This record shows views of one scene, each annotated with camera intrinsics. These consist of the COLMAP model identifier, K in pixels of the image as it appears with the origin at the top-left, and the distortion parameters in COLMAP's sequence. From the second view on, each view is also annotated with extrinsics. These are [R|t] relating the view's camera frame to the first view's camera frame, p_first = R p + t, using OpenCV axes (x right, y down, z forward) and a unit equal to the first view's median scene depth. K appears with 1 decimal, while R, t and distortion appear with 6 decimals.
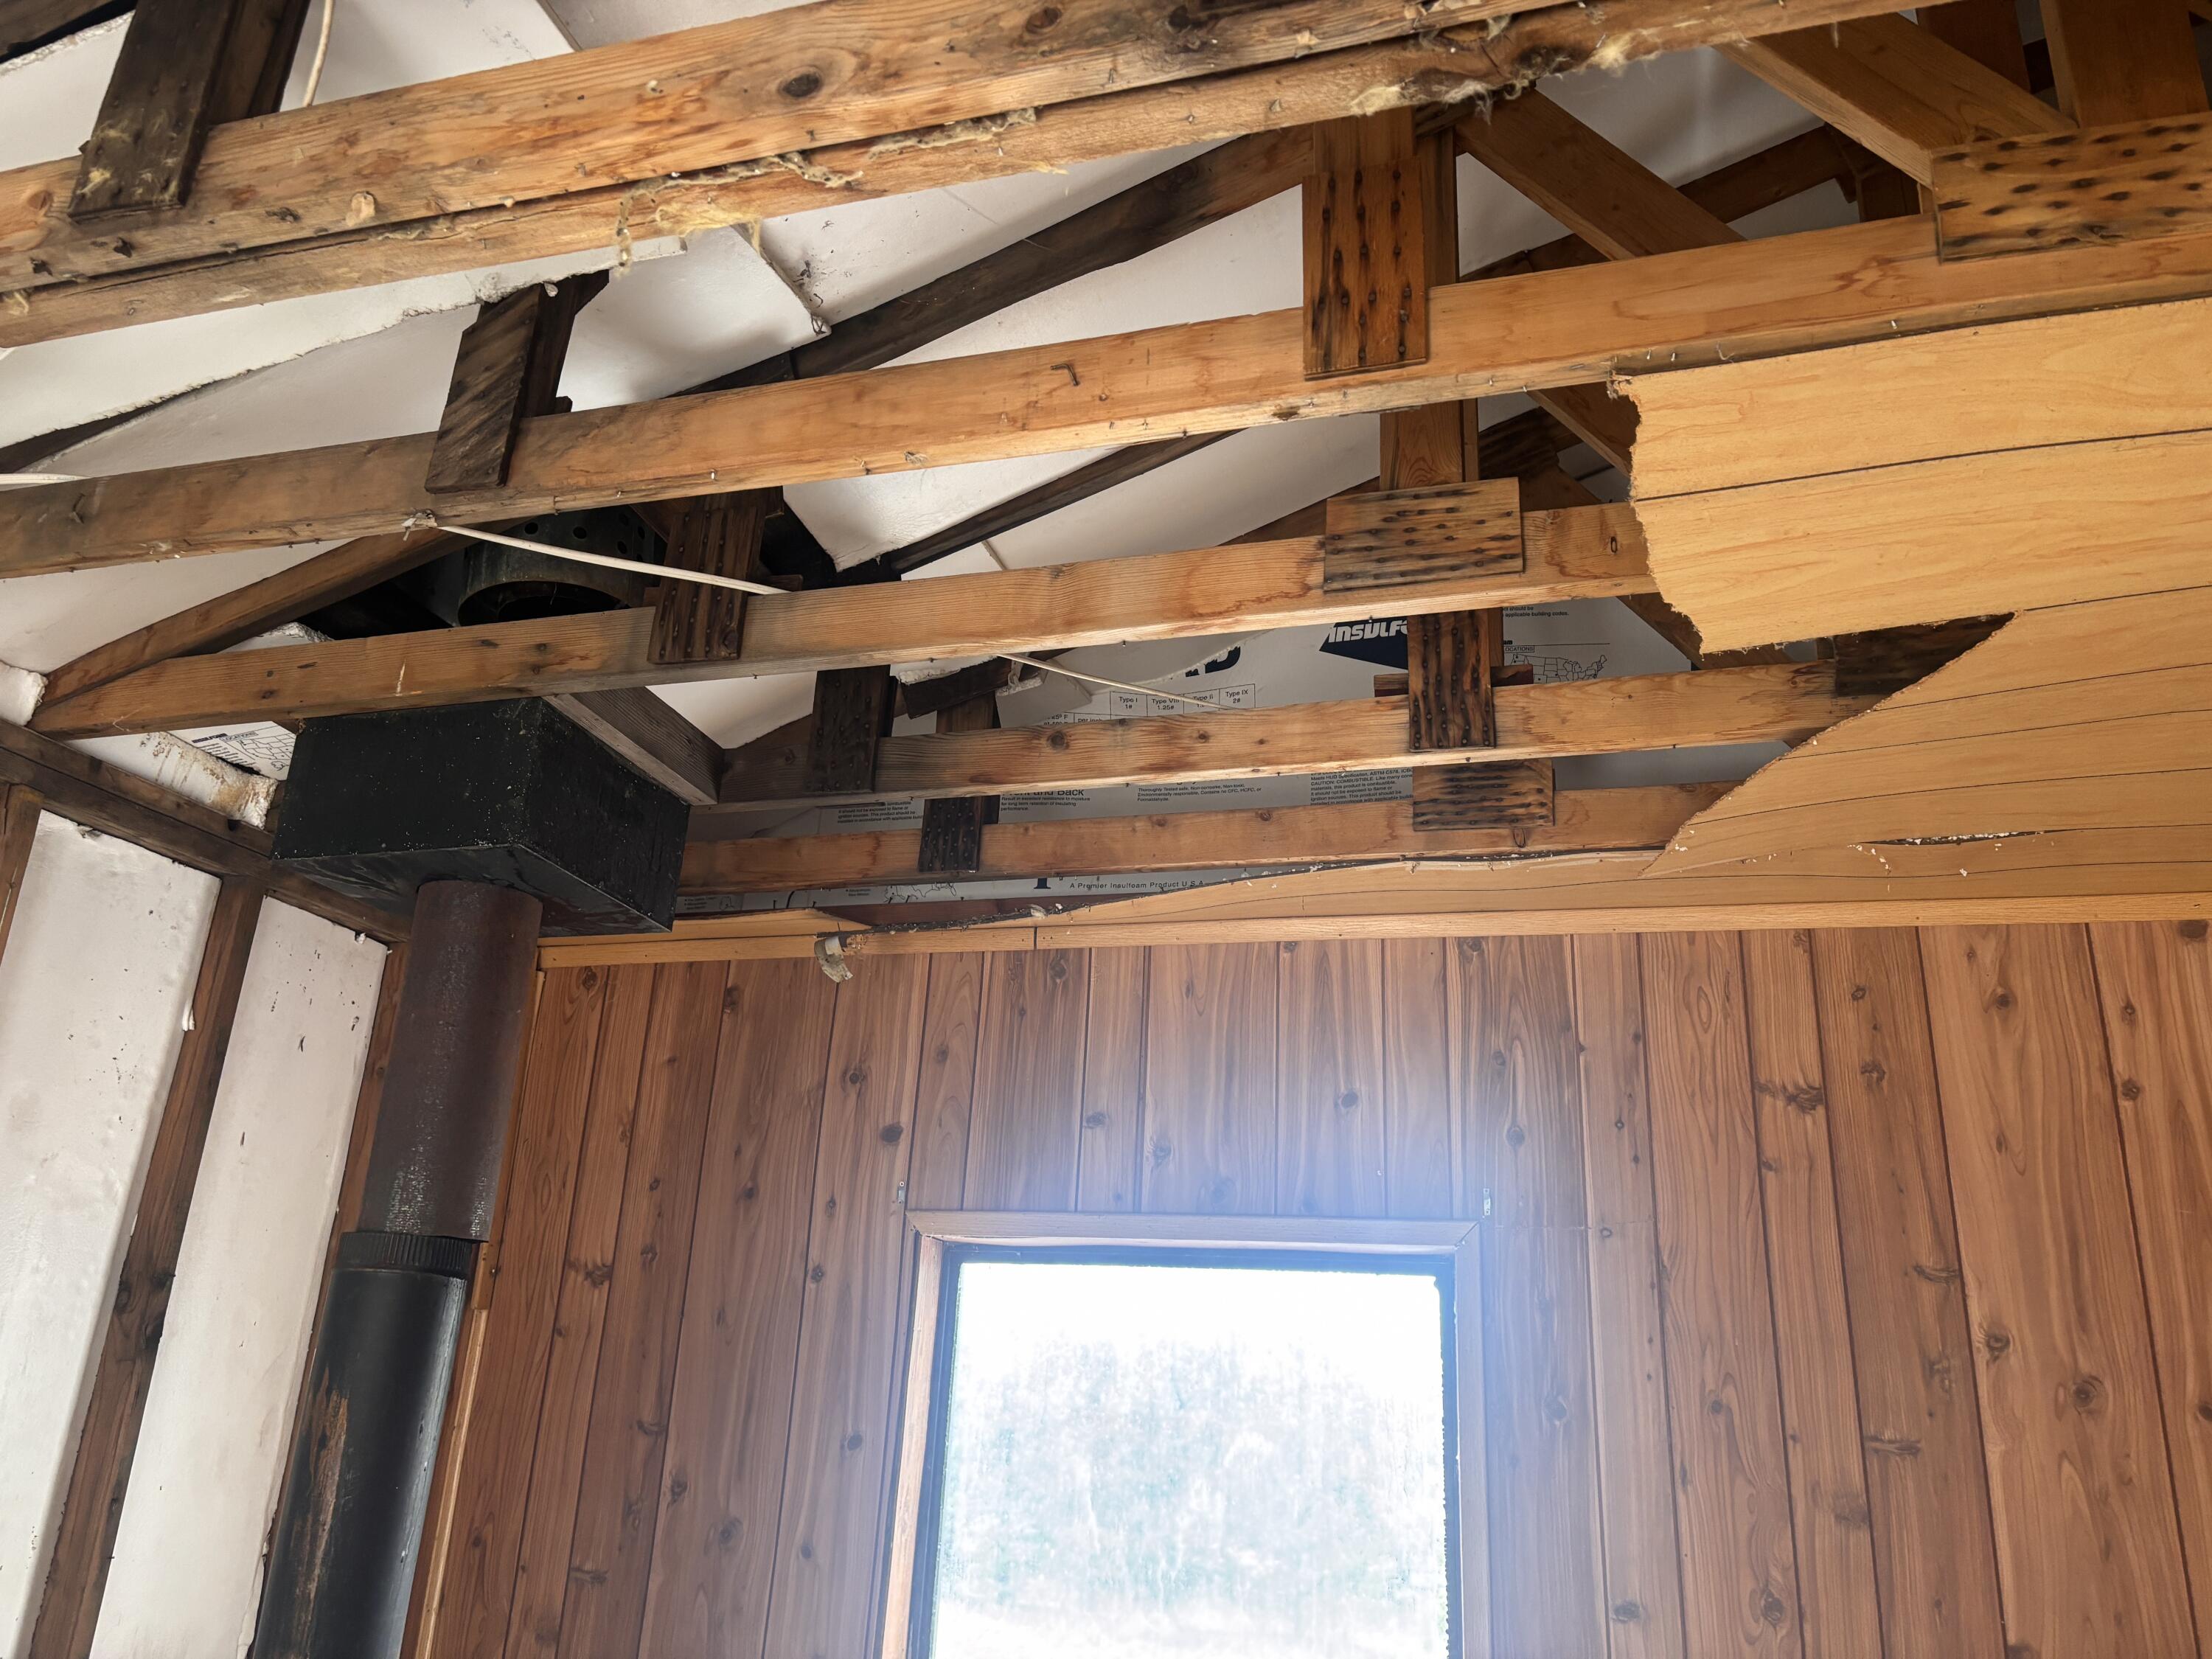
lens RADIAL K [[1668.6, 0, 1097.1], [0, 1668.6, 815.7], [0, 0, 1]] dist [0.046804, -0.041754]
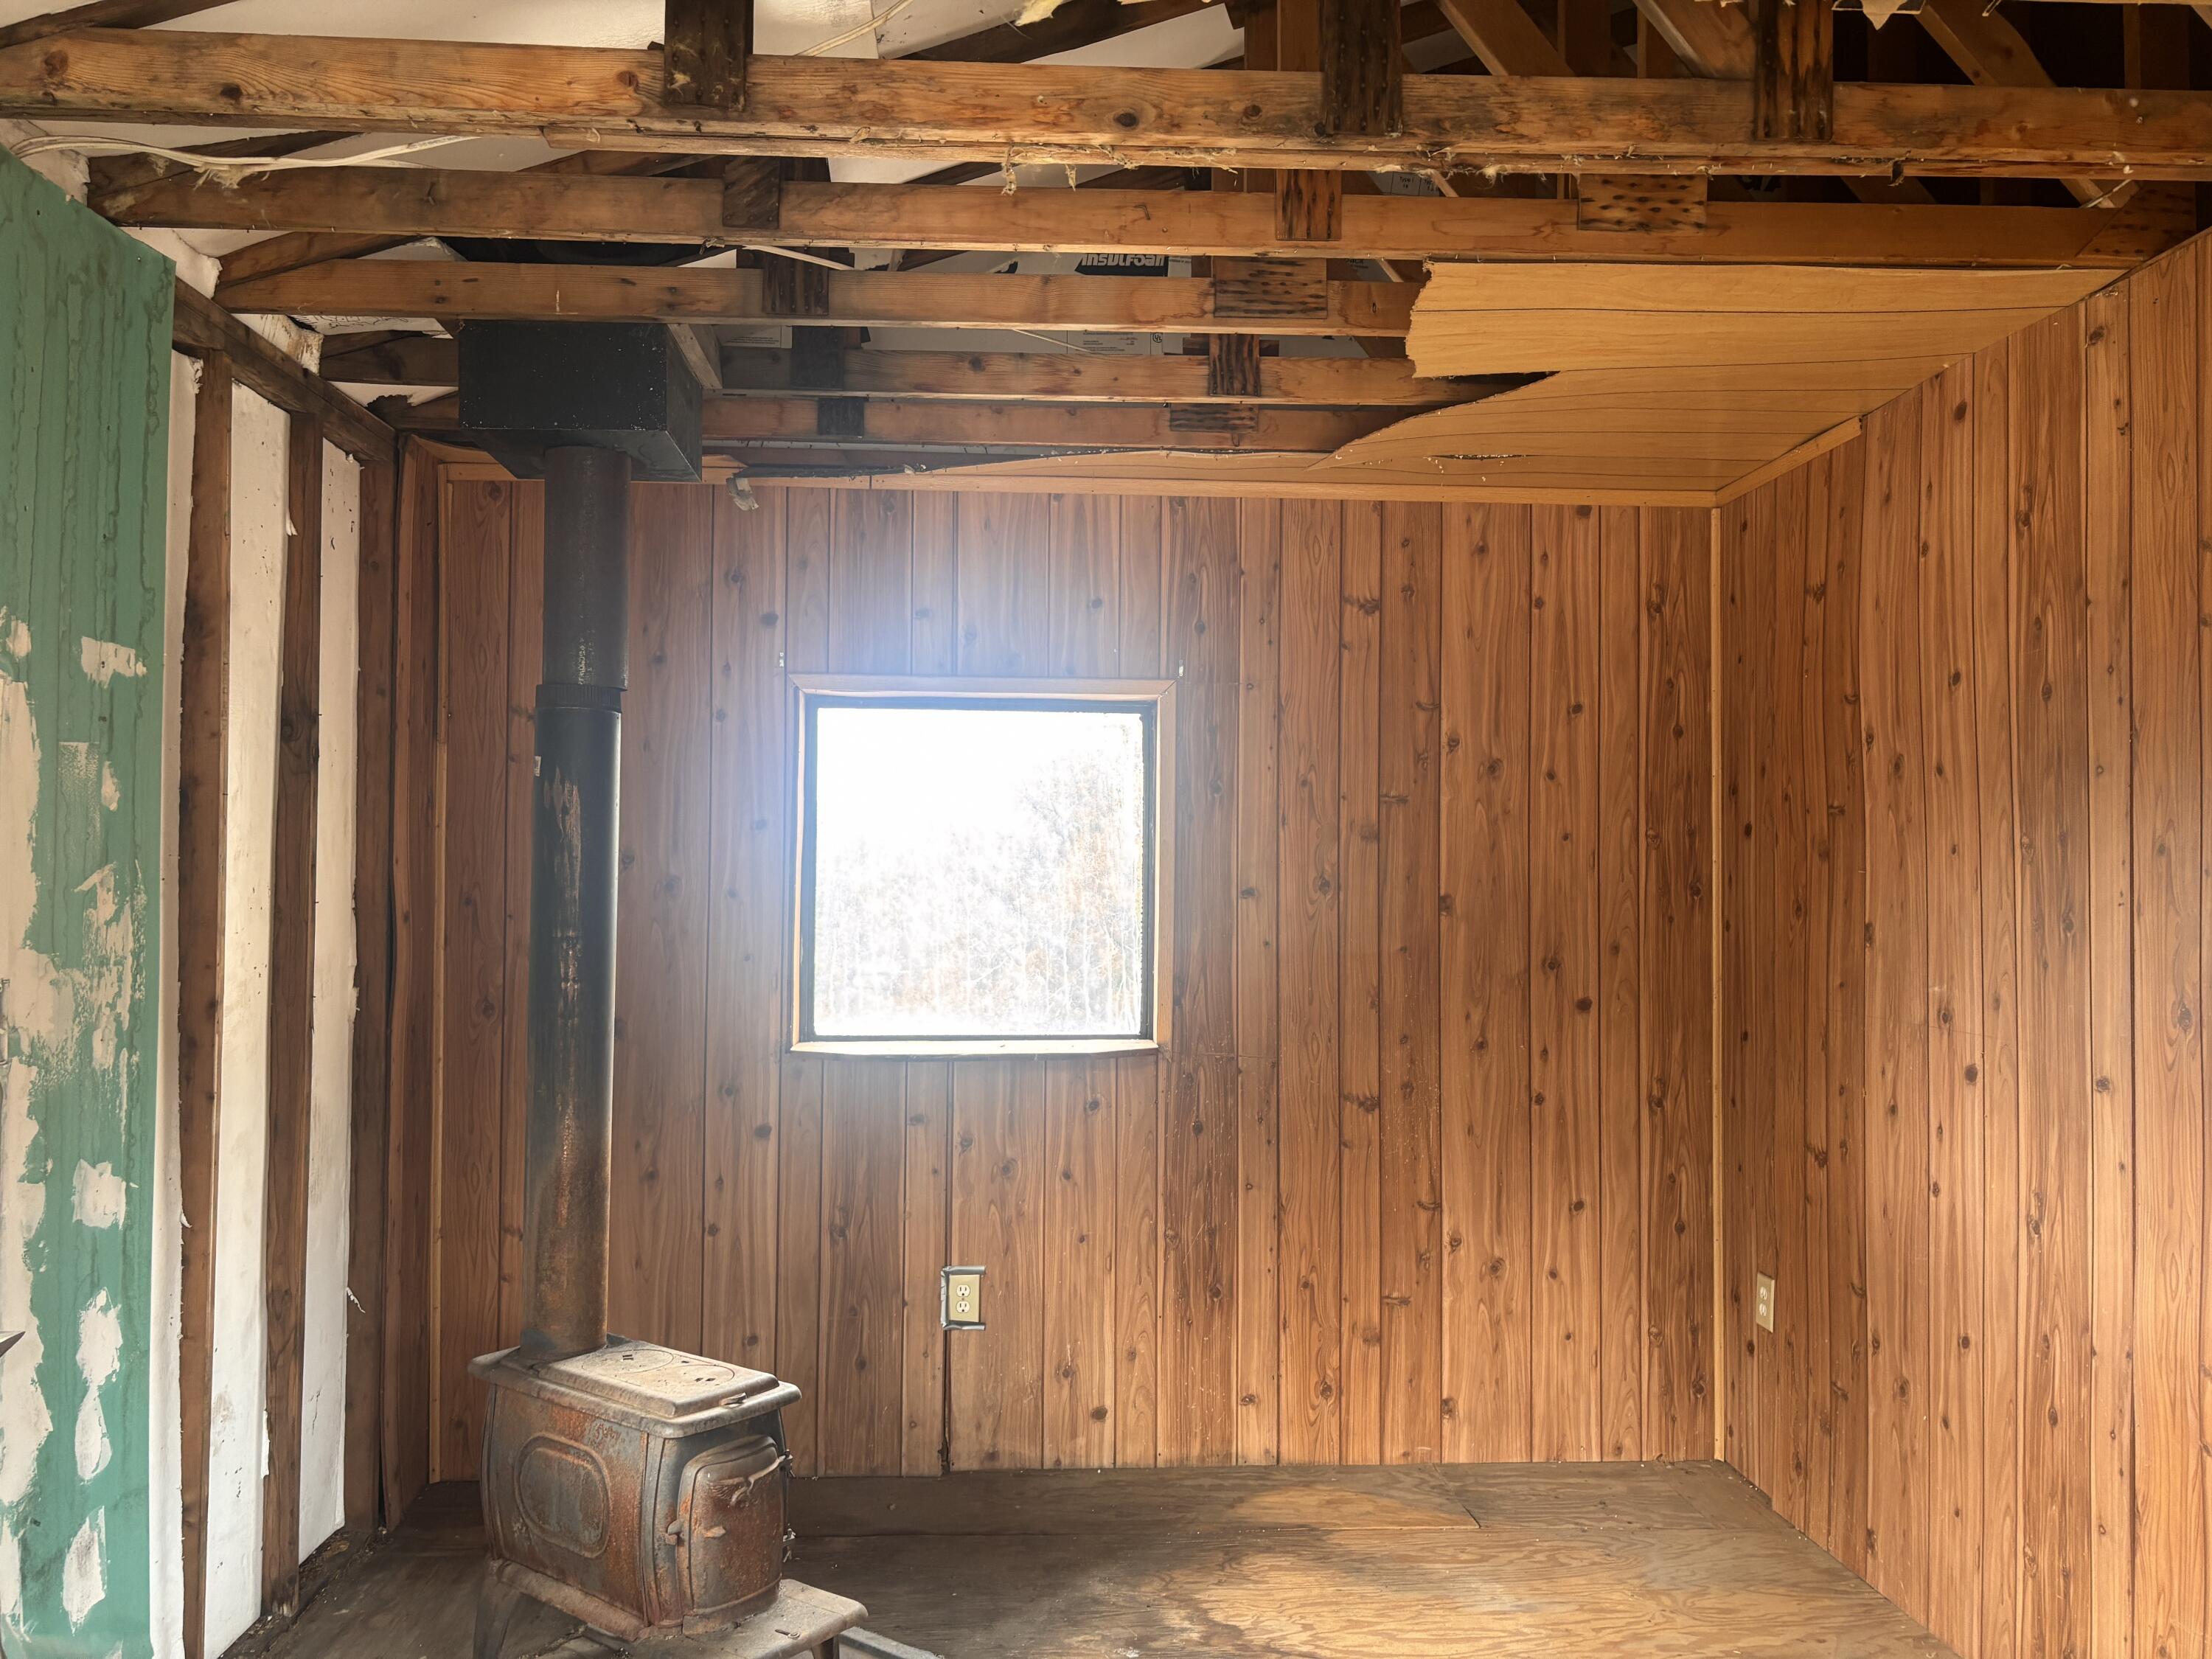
lens RADIAL K [[1668.6, 0, 1090.3], [0, 1668.6, 890.2], [0, 0, 1]] dist [0.046804, -0.041754]
pose [[0.941944, -0.043068, 0.332996, -0.441799], [-0.077030, 0.937572, 0.339154, -0.119354], [-0.326814, -0.345114, 0.879823, -0.510184]]
